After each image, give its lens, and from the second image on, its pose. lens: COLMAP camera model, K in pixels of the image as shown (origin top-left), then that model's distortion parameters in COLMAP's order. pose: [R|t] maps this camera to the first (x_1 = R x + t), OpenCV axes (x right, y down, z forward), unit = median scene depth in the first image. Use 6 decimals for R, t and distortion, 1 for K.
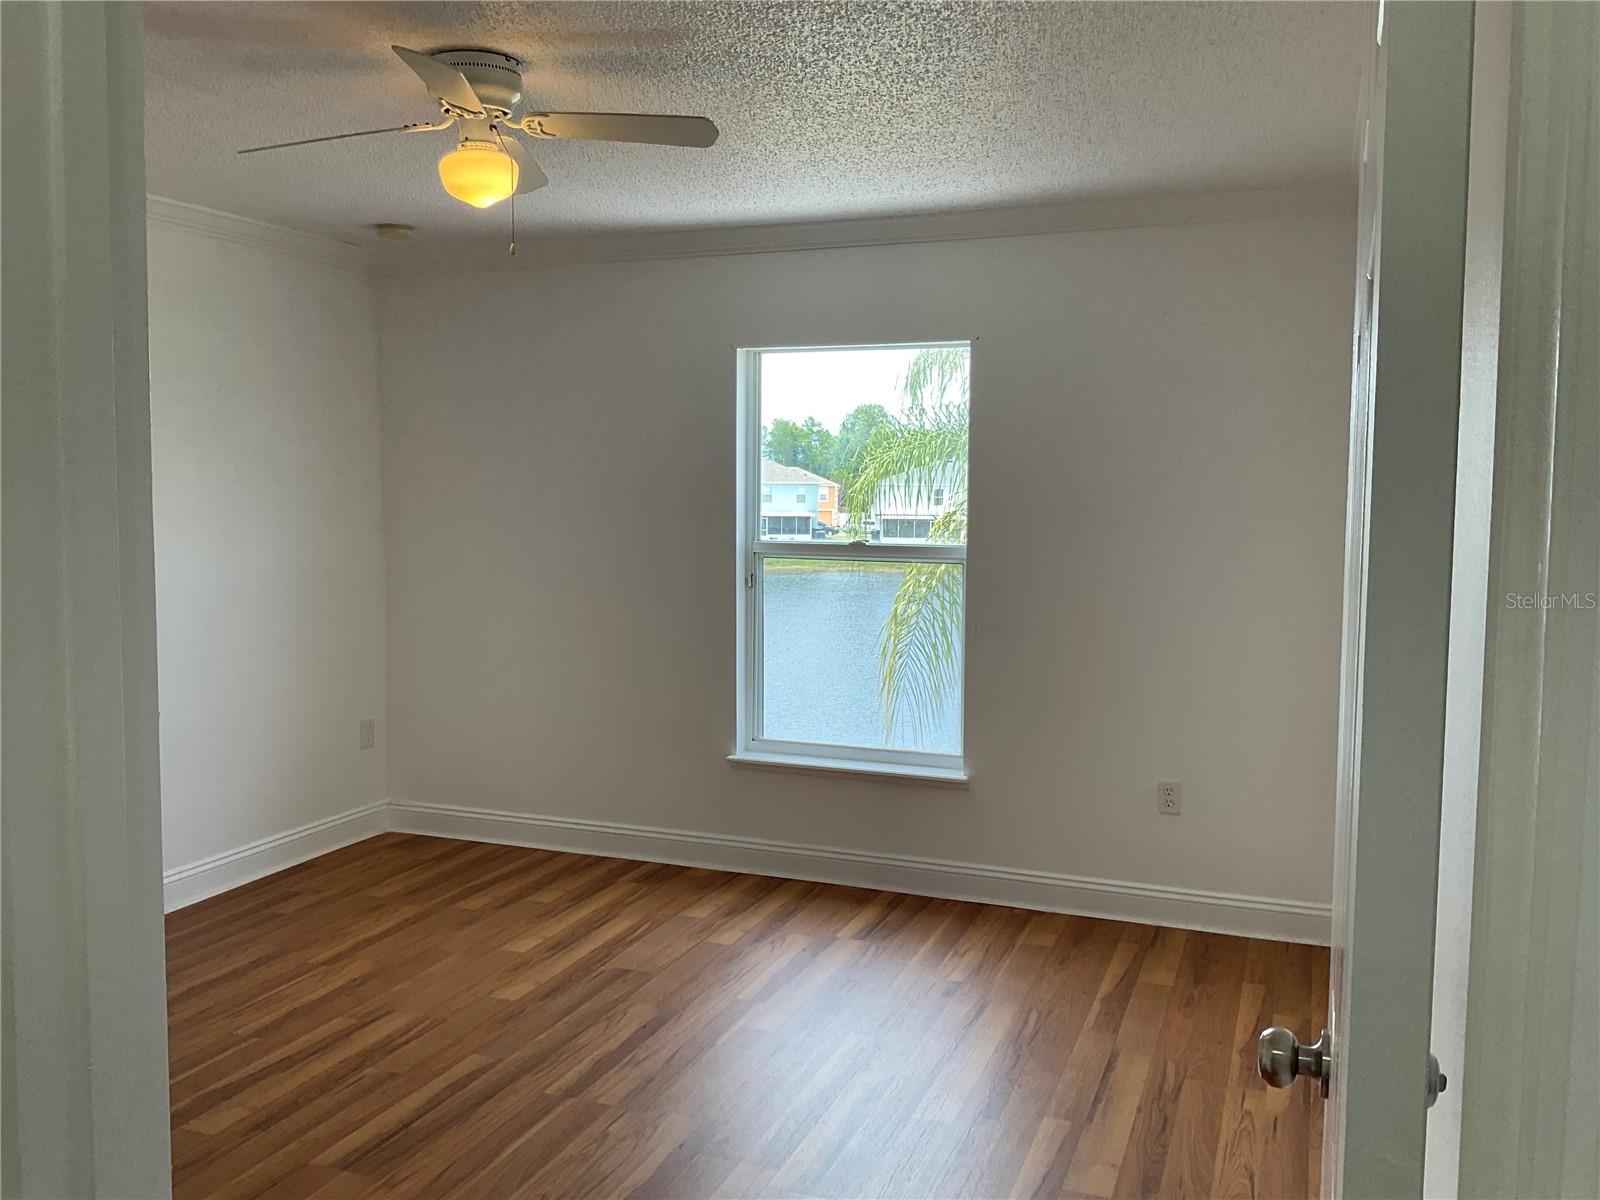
lens RADIAL K [[1342.3, 0, 800.0], [0, 1342.3, 600.0], [0, 0, 1]] dist [0.006982, -0.071904]
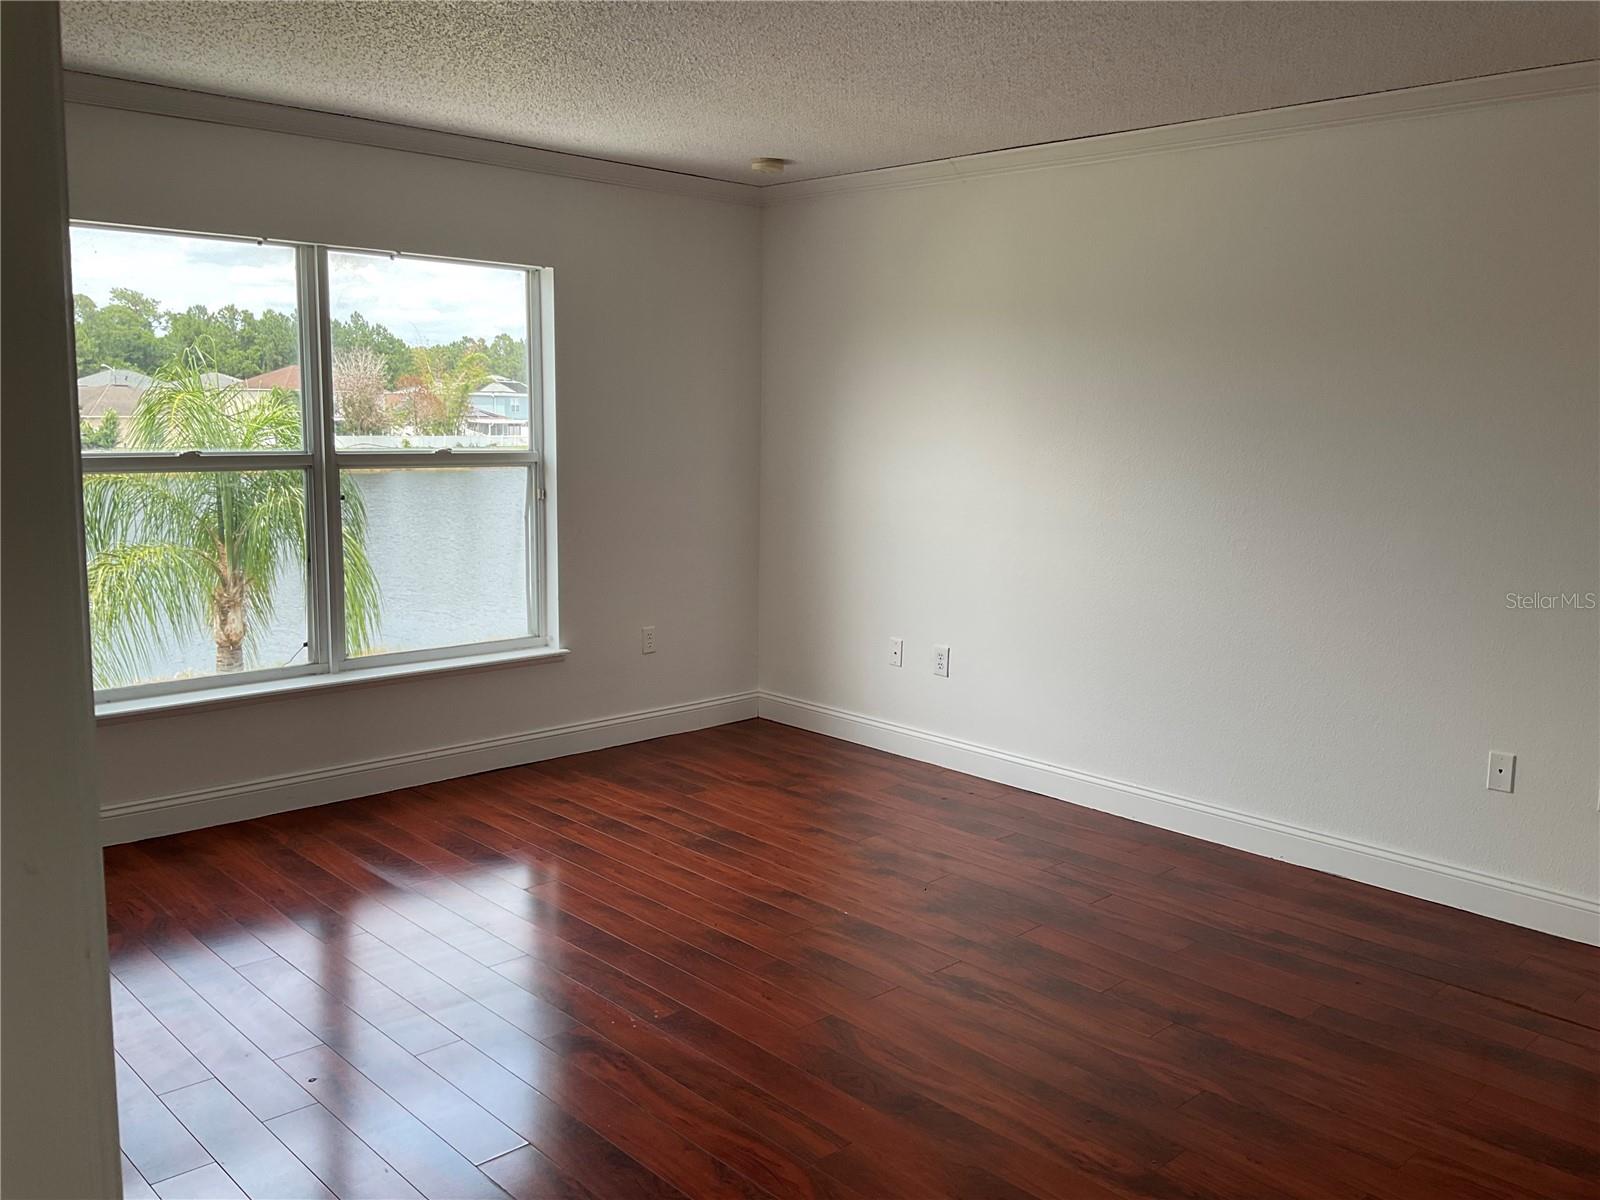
lens RADIAL K [[1342.3, 0, 800.0], [0, 1342.3, 600.0], [0, 0, 1]] dist [0.006982, -0.071904]
pose [[0.428487, -0.129563, 0.894210, -0.795461], [0.054609, 0.991570, 0.117502, -0.034525], [-0.901896, -0.001516, 0.431951, 0.309316]]
